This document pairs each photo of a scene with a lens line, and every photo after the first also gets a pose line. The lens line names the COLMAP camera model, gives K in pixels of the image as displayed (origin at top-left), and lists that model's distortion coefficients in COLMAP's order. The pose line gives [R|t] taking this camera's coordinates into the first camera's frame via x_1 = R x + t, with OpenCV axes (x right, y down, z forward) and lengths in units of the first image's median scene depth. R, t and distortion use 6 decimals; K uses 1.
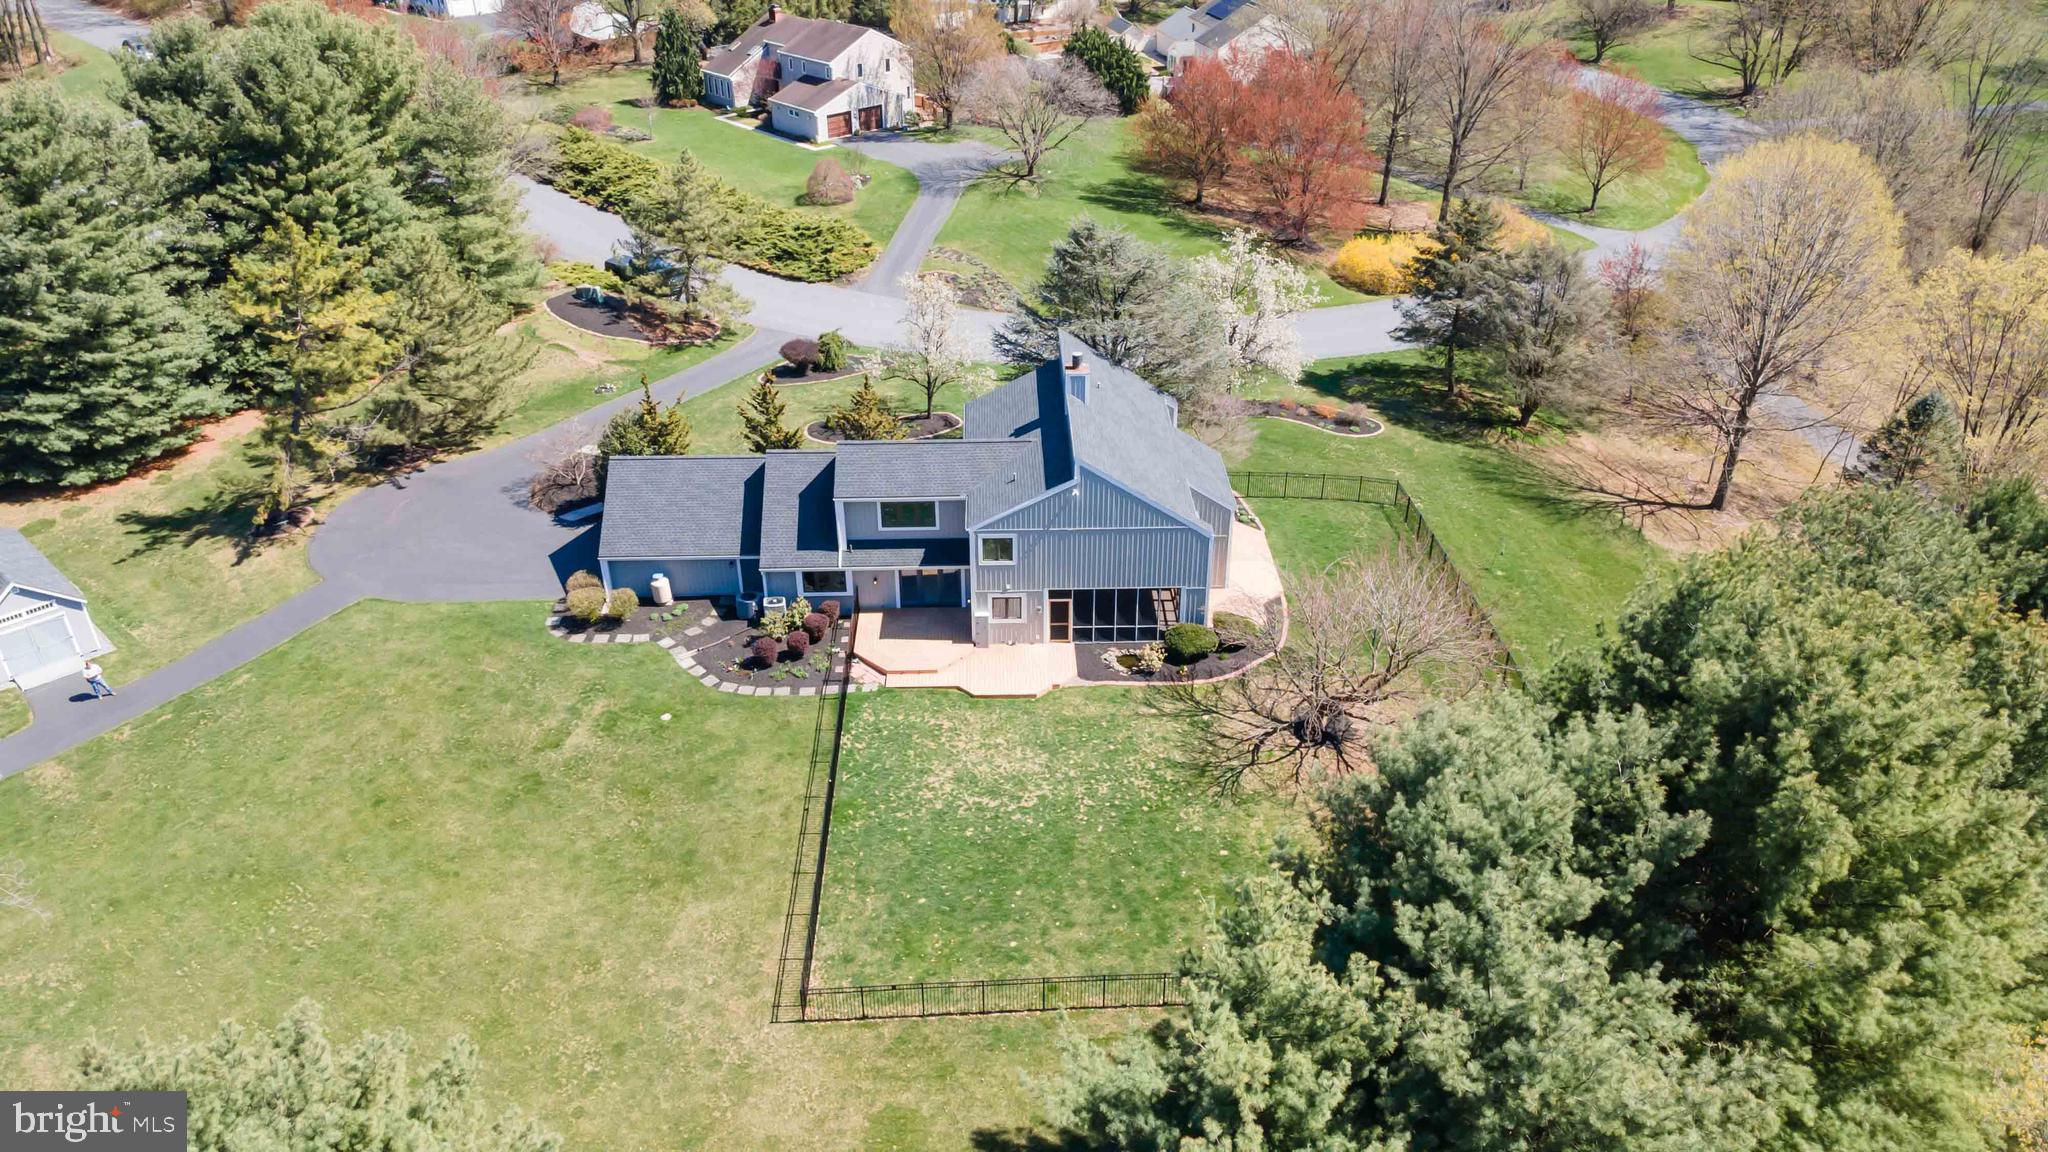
lens RADIAL K [[1502.1, 0, 1022.2], [0, 1502.1, 574.0], [0, 0, 1]] dist [0.008495, 0.076713]
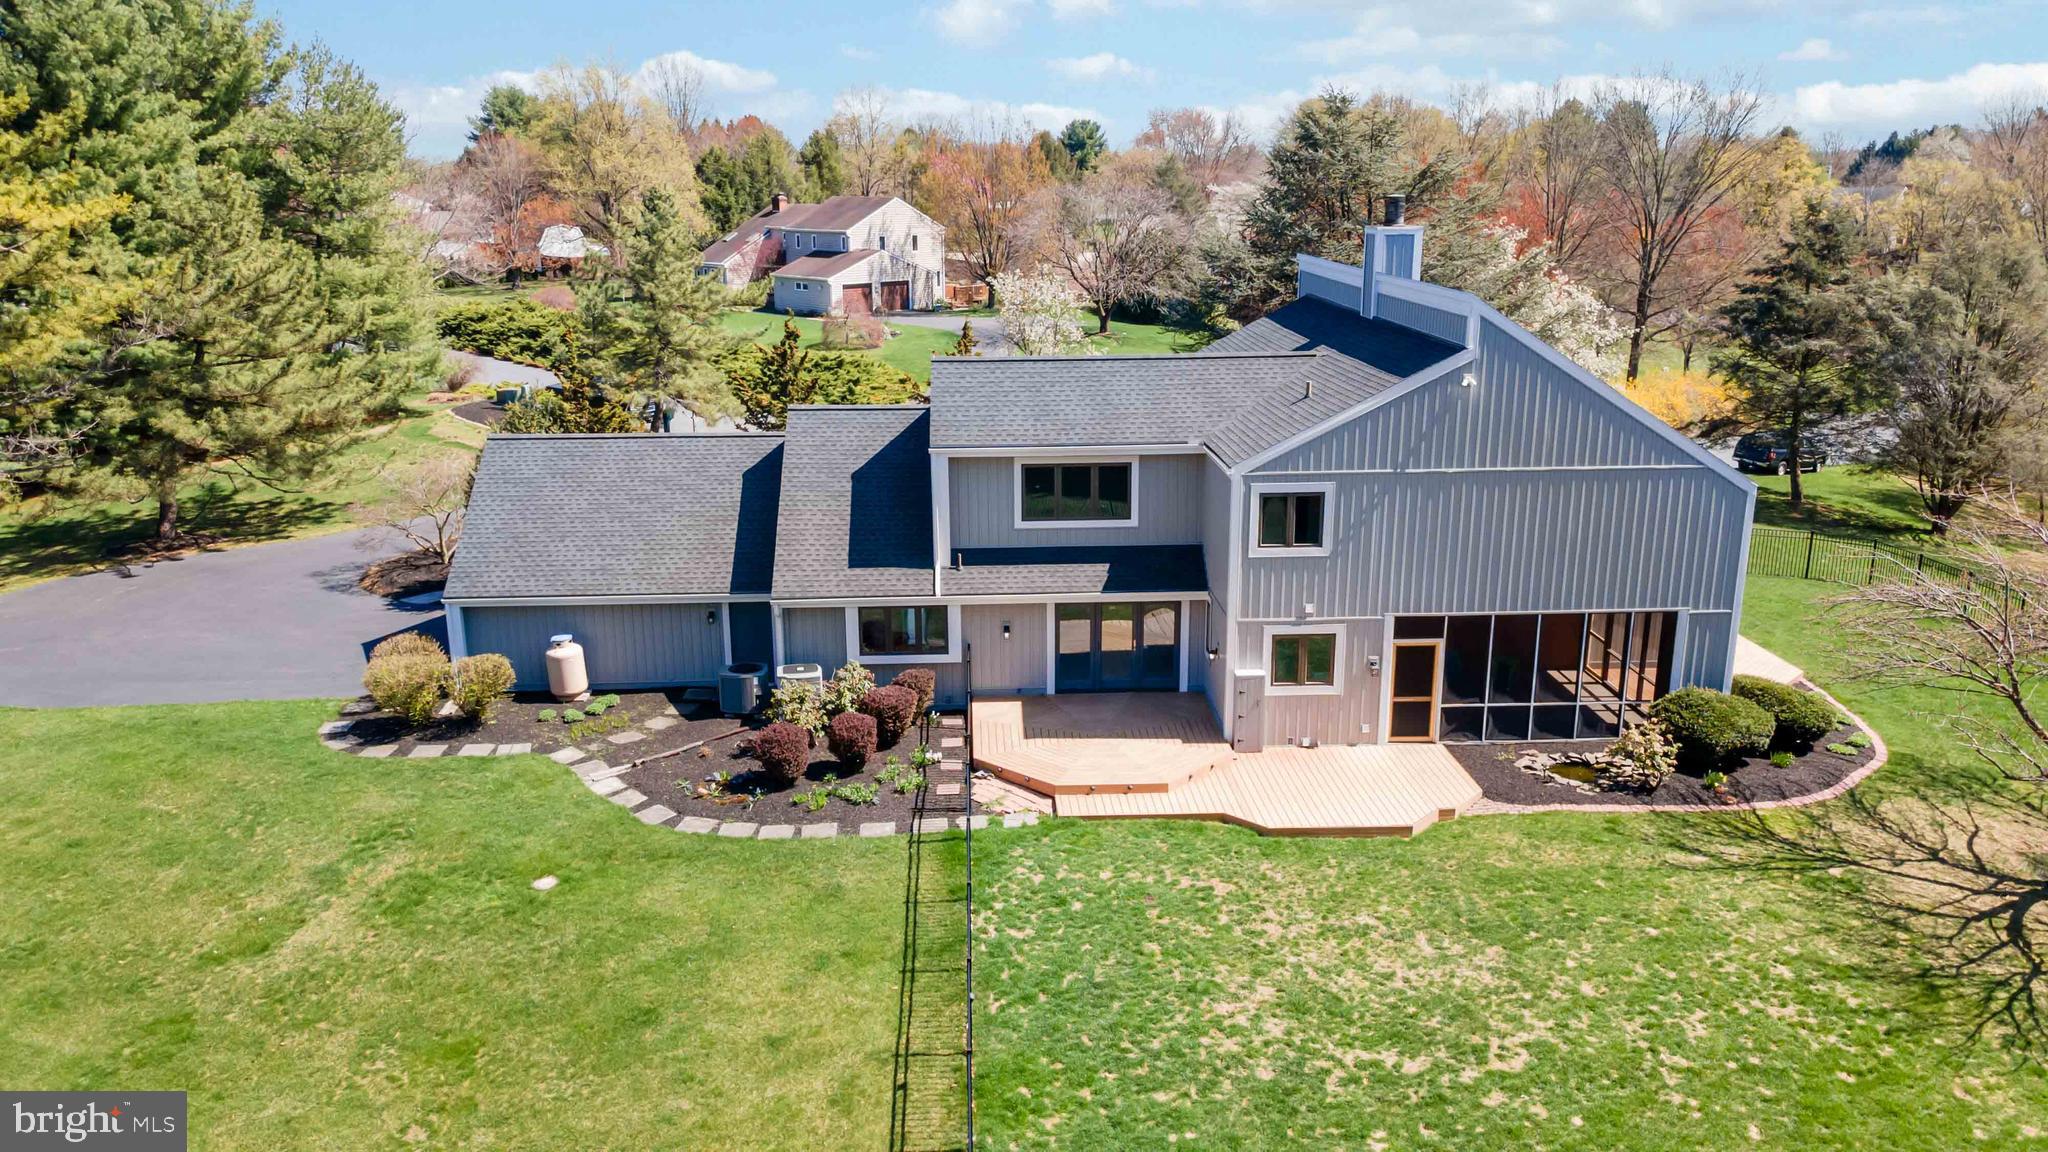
lens RADIAL K [[1493.9, 0, 1016.7], [0, 1493.9, 588.8], [0, 0, 1]] dist [0.032973, 0.003376]
pose [[0.999848, -0.006796, 0.016083, -0.095264], [0.010546, 0.969187, -0.246100, 0.102277], [-0.013915, 0.246232, 0.969111, 0.489129]]
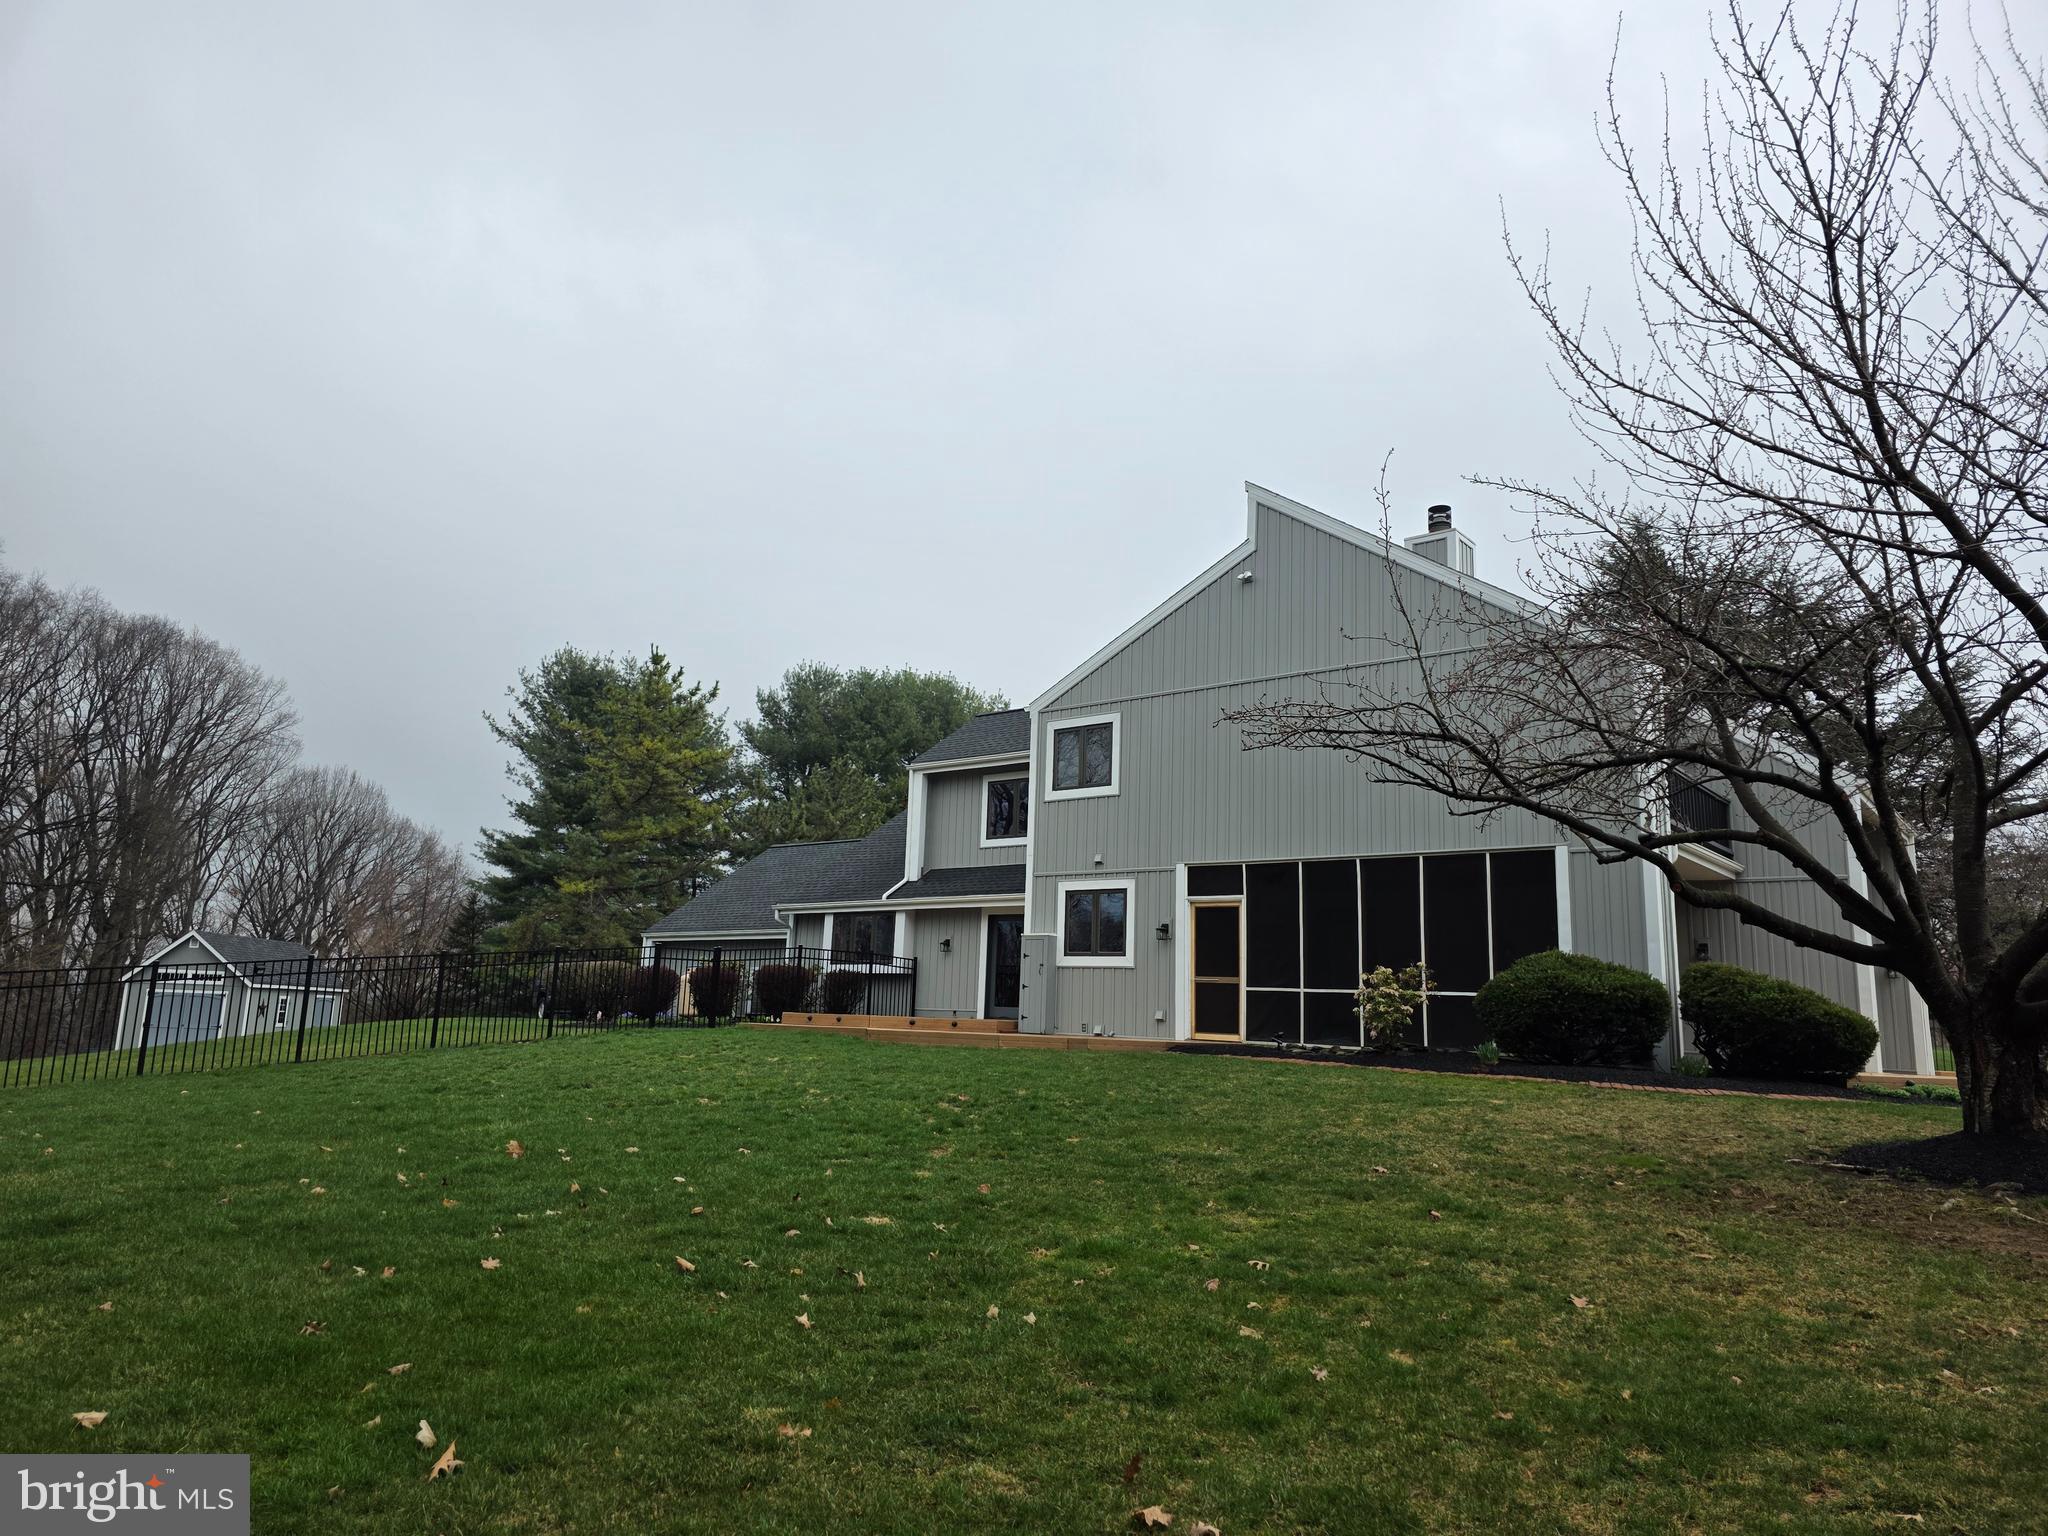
lens RADIAL K [[1375.9, 0, 1000.0], [0, 1375.9, 801.3], [0, 0, 1]] dist [0.003988, 0.058141]
pose [[0.759848, -0.073610, -0.645920, 0.182794], [-0.353184, 0.787413, -0.505215, 0.167314], [0.545795, 0.612015, 0.572316, 0.682710]]
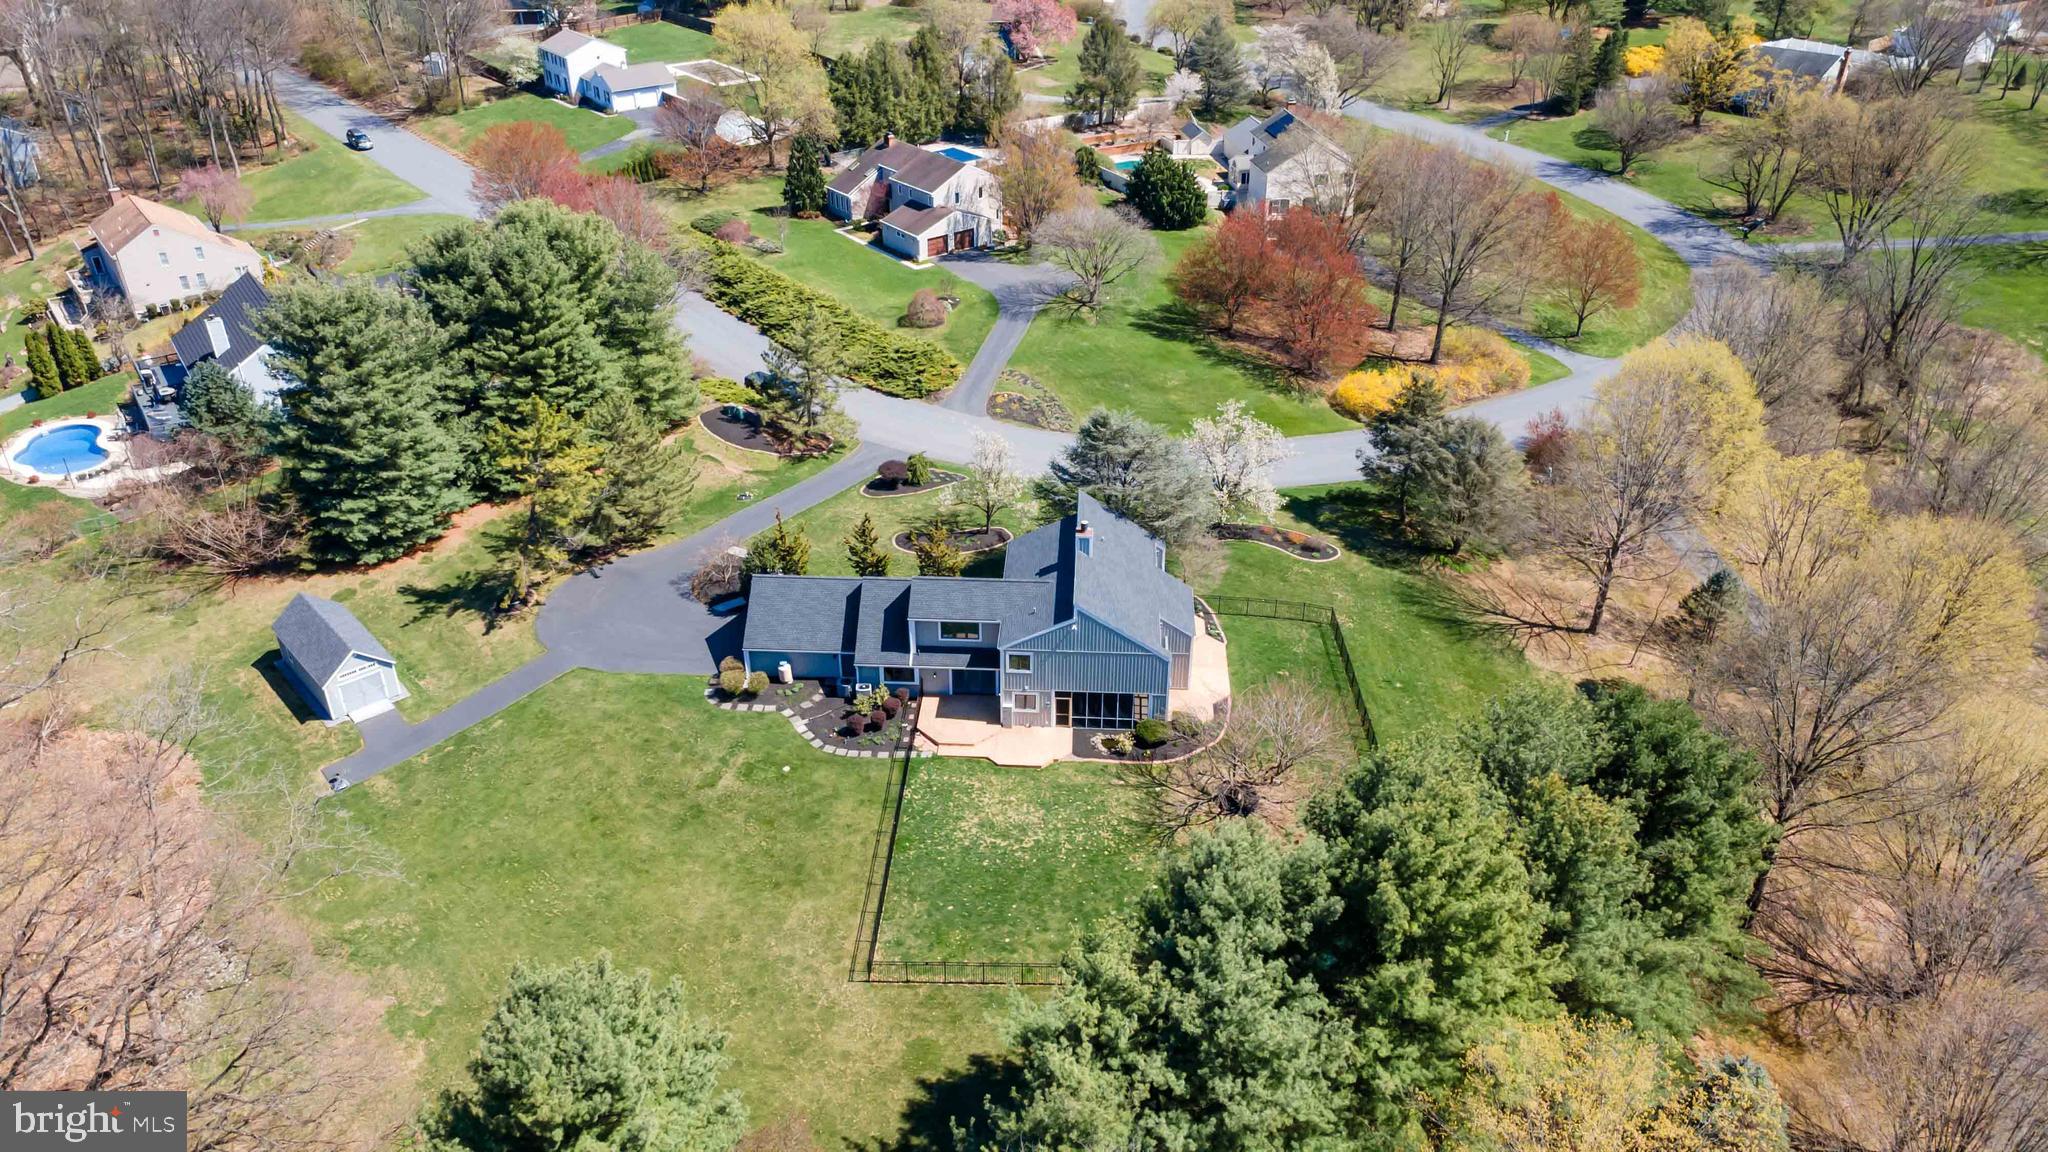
lens RADIAL K [[1495.4, 0, 1024.0], [0, 1495.4, 576.0], [0, 0, 1]] dist [0.037647, -0.004223]
pose [[0.997099, 0.044755, -0.061567, 0.062851], [-0.044060, 0.998949, 0.012596, -0.102265], [0.062066, -0.009847, 0.998023, -0.367894]]
